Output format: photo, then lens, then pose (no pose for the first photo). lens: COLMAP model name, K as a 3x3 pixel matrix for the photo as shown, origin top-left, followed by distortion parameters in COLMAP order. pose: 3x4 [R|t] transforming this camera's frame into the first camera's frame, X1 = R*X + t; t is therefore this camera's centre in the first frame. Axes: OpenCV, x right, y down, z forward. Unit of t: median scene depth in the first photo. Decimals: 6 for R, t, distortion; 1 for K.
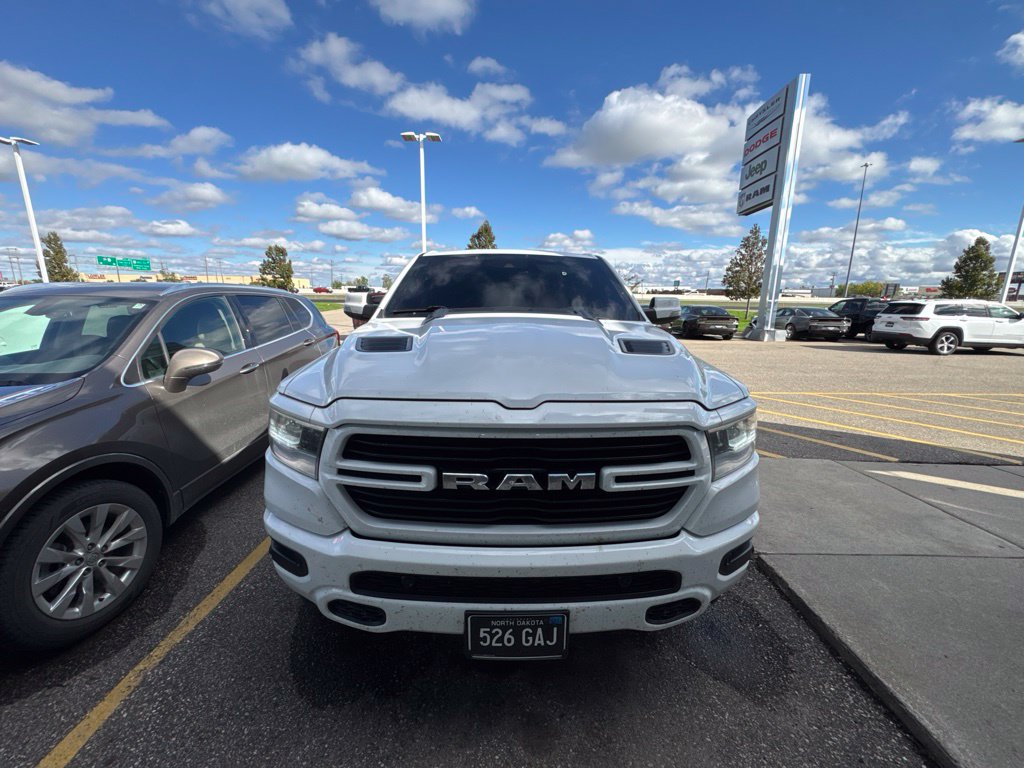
lens RADIAL K [[407.1, 0, 509.4], [0, 407.1, 380.5], [0, 0, 1]] dist [-0.002146, -0.000197]
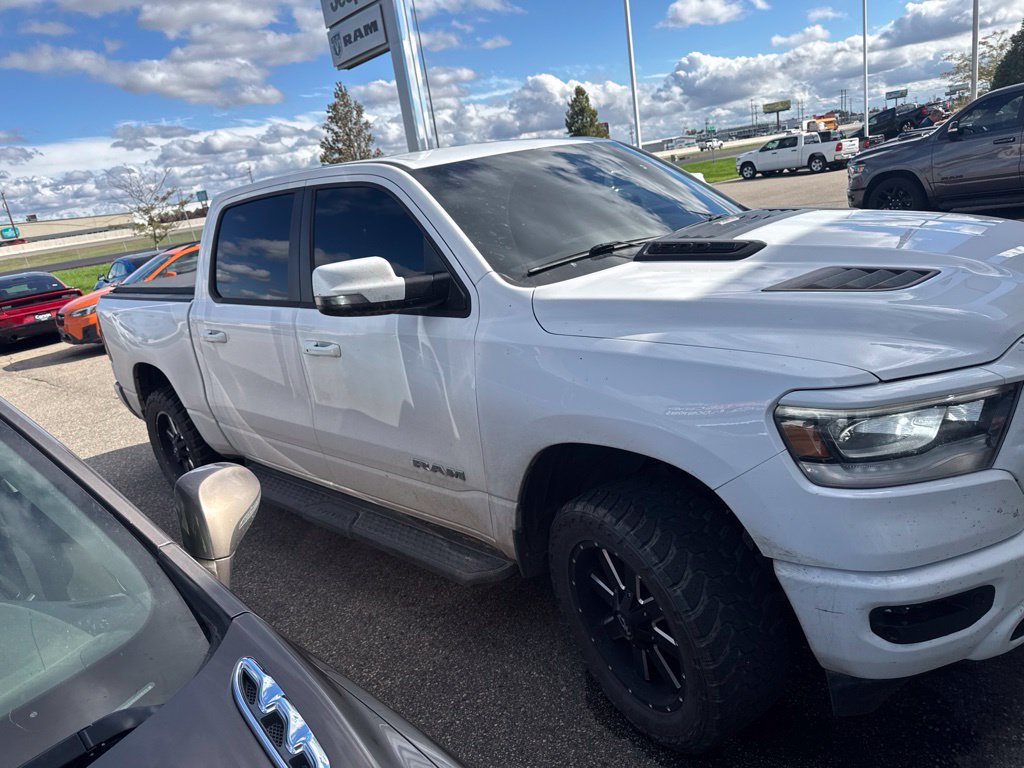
lens RADIAL K [[724.0, 0, 507.6], [0, 724.0, 379.7], [0, 0, 1]] dist [0.038810, -0.040657]
pose [[0.703097, -0.302585, 0.643504, -0.119215], [0.293383, 0.947774, 0.125105, -0.020846], [-0.647751, 0.100832, 0.755150, 0.040627]]
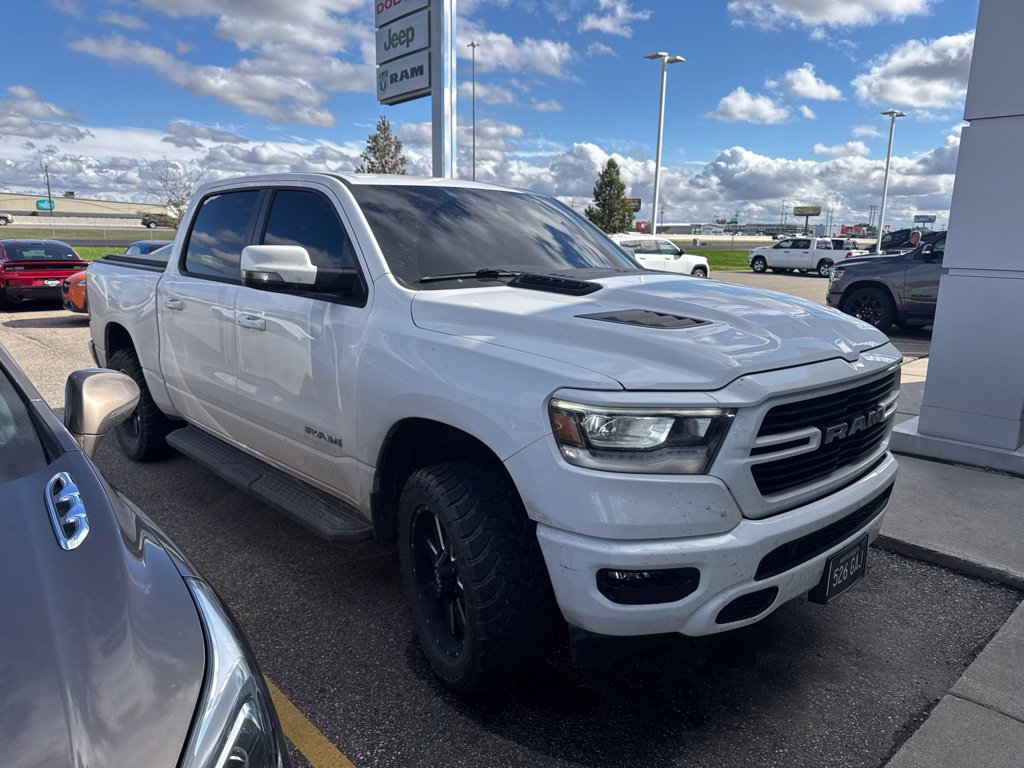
lens RADIAL K [[724.0, 0, 506.9], [0, 724.0, 380.5], [0, 0, 1]] dist [0.038810, -0.040657]
pose [[0.742057, -0.134379, 0.656729, -0.118569], [0.128672, 0.990037, 0.057190, -0.006877], [-0.657871, 0.042065, 0.751955, 0.005942]]
